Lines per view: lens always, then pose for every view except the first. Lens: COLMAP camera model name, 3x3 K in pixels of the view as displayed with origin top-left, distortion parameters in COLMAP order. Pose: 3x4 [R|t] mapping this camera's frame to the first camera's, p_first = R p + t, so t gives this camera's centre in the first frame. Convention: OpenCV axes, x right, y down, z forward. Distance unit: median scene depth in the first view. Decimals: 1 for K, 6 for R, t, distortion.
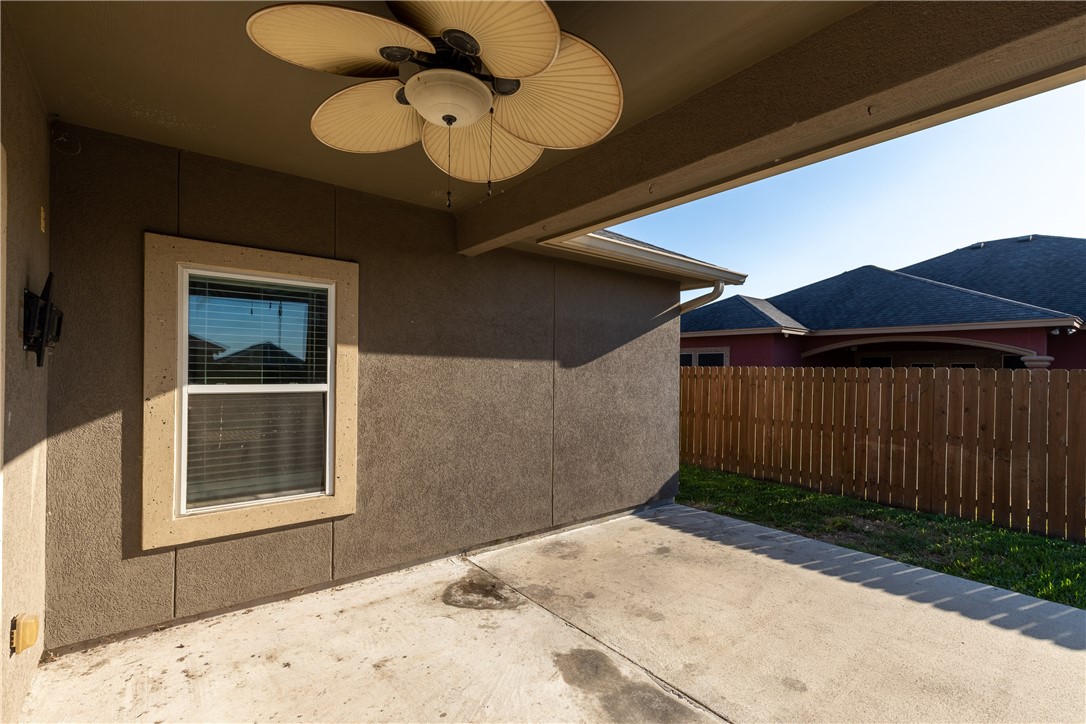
lens RADIAL K [[491.6, 0, 542.4], [0, 491.6, 366.5], [0, 0, 1]] dist [0.001523, 0.000257]
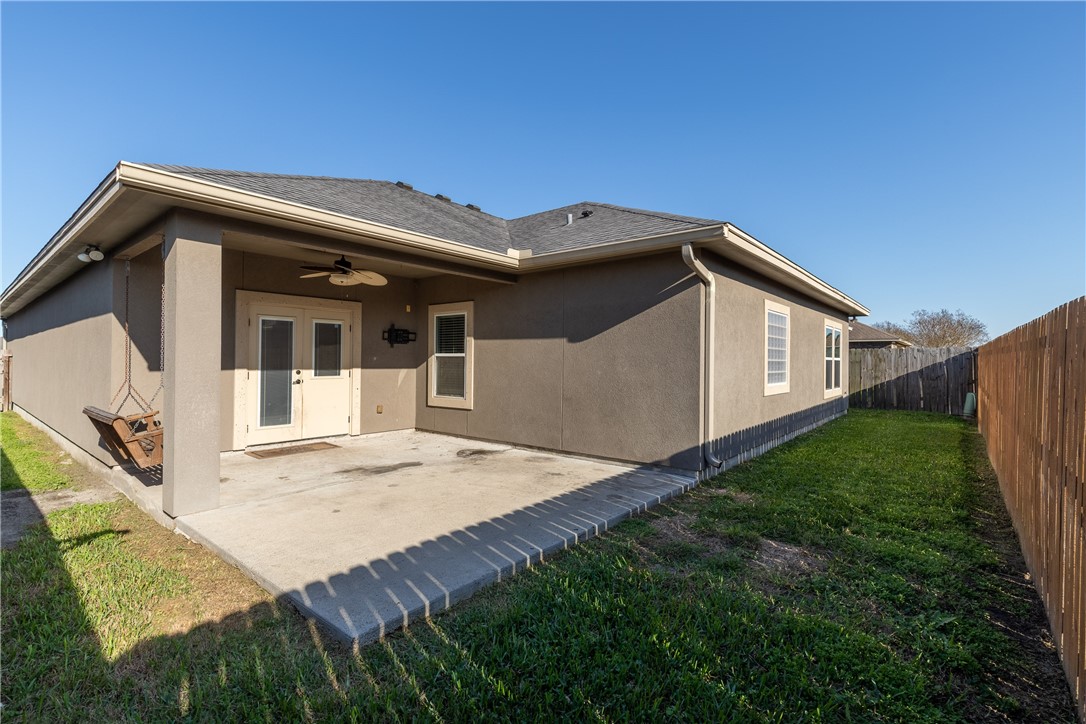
lens RADIAL K [[500.1, 0, 543.0], [0, 500.1, 362.0], [0, 0, 1]] dist [0.000363, 0.000046]
pose [[0.198685, -0.008291, -0.980028, 1.964892], [0.002791, 0.999965, -0.007894, 0.094794], [0.980059, -0.001167, 0.198701, 0.855424]]
